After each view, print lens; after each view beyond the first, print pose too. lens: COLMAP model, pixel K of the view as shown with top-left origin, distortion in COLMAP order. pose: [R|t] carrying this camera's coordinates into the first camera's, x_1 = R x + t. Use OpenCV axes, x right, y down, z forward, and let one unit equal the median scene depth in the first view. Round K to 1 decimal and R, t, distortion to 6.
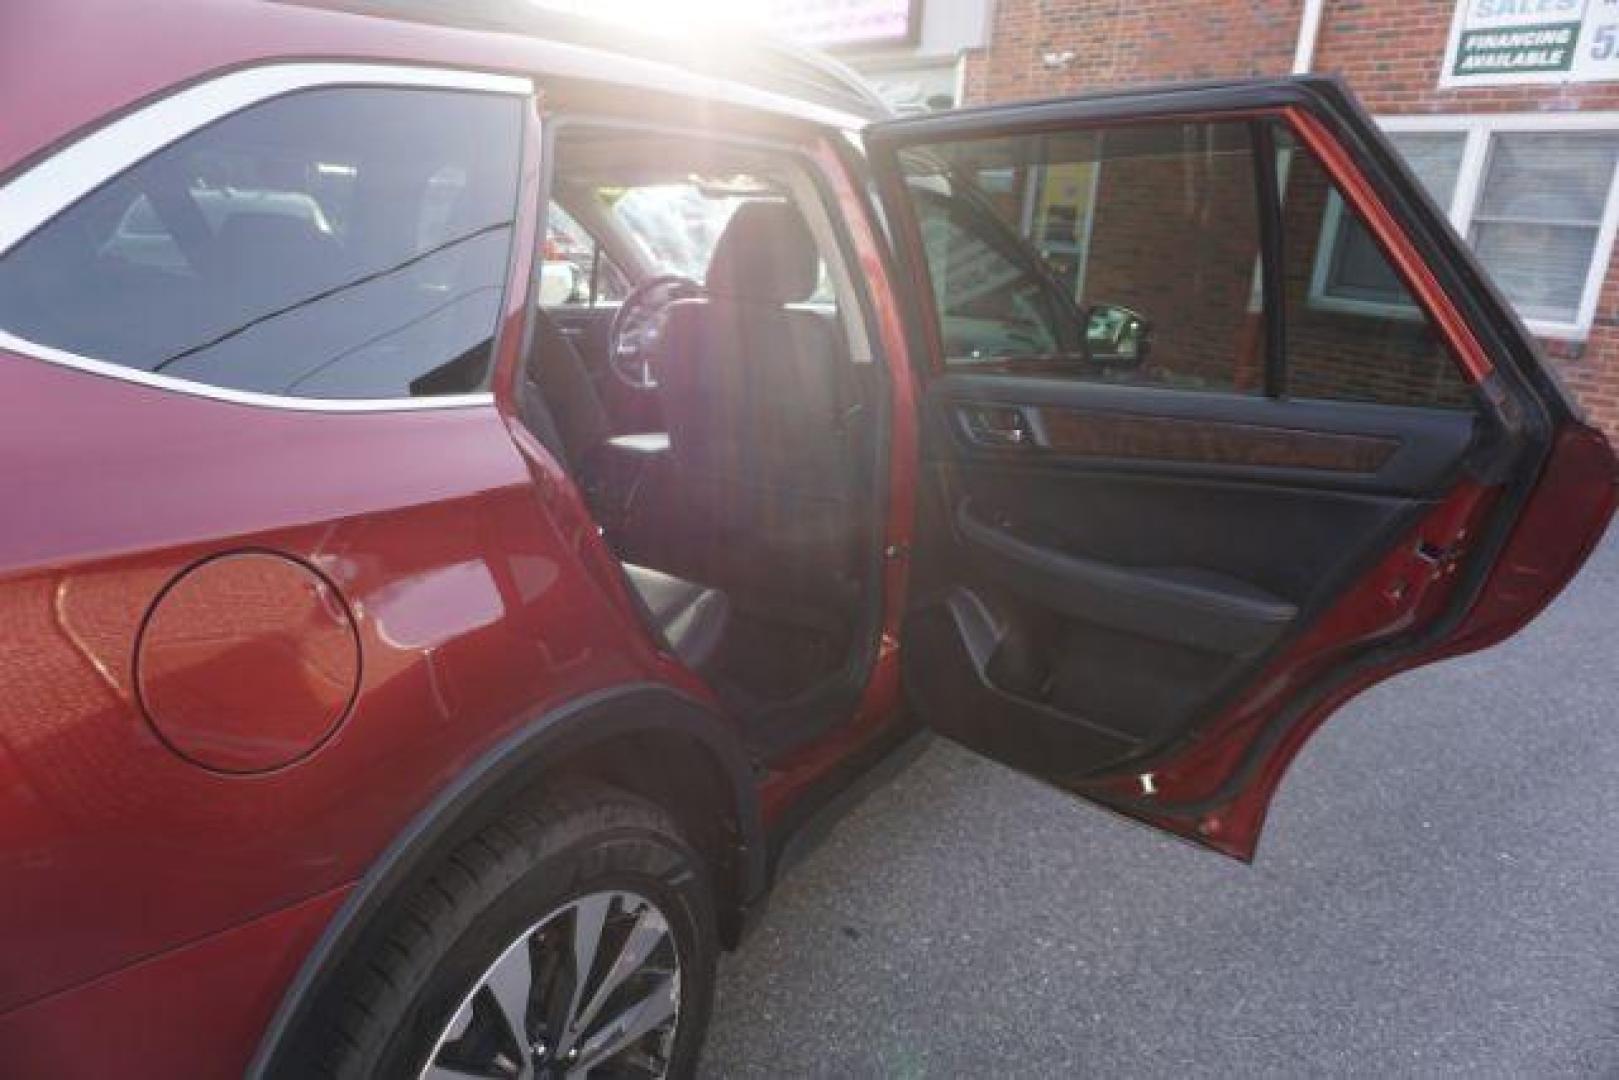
lens RADIAL K [[1094.1, 0, 809.5], [0, 1094.1, 540.0], [0, 0, 1]] dist [-0.013638, 0.000507]
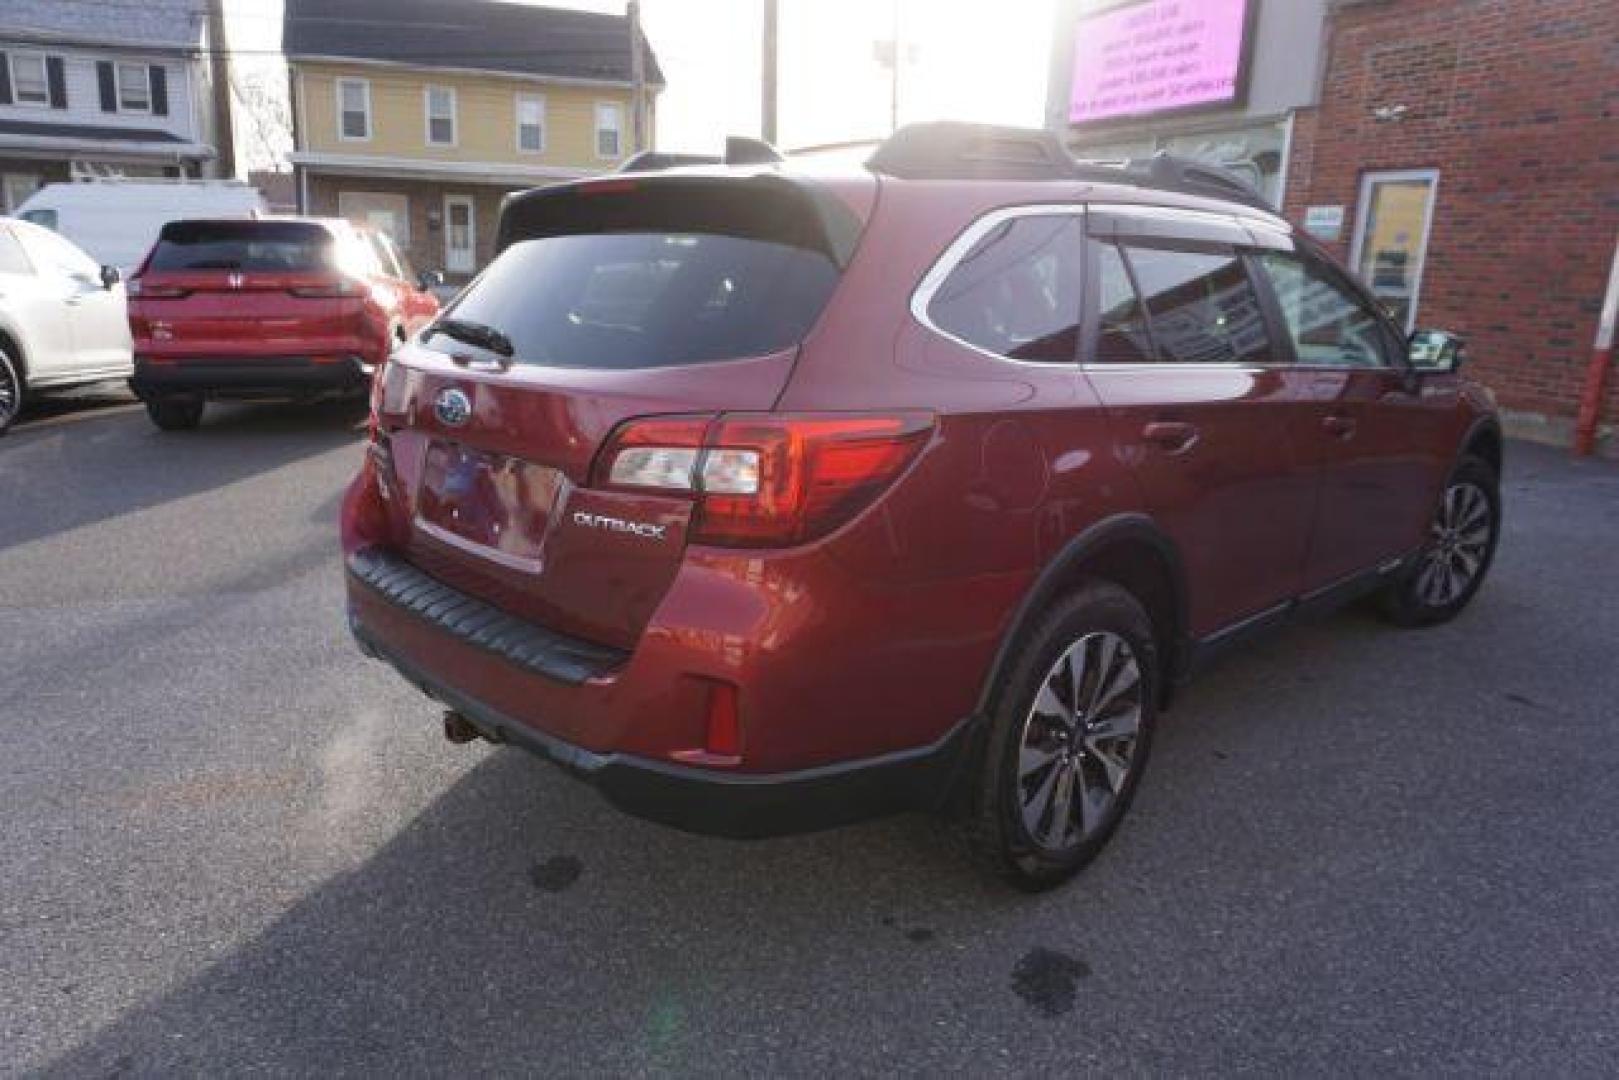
lens RADIAL K [[1102.7, 0, 805.1], [0, 1102.7, 548.0], [0, 0, 1]] dist [-0.074209, 0.070341]
pose [[0.964636, 0.030147, -0.261857, -0.036115], [-0.041182, 0.998475, -0.036753, 0.045570], [0.260349, 0.046237, 0.964407, -0.158250]]
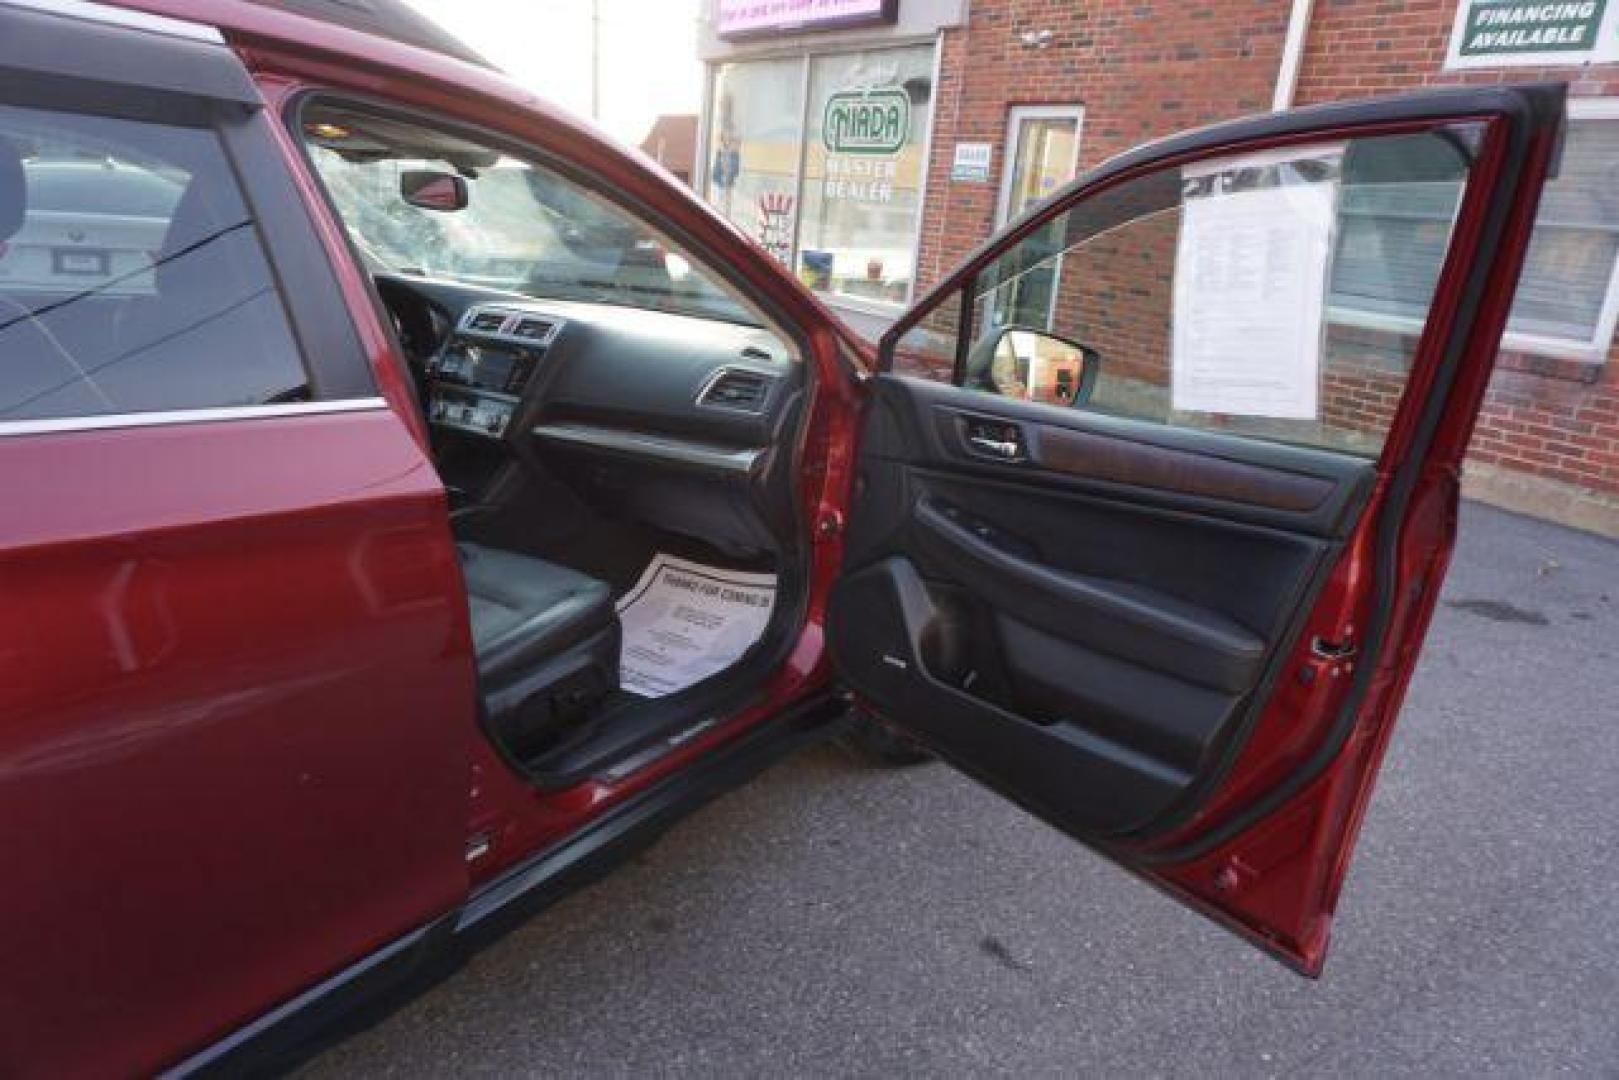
lens RADIAL K [[1094.1, 0, 809.5], [0, 1094.1, 540.0], [0, 0, 1]] dist [-0.013638, 0.000507]
pose [[0.999079, 0.029246, -0.031411, 0.101677], [-0.029103, 0.999564, 0.004993, -0.025160], [0.031544, -0.004074, 0.999494, 0.101782]]
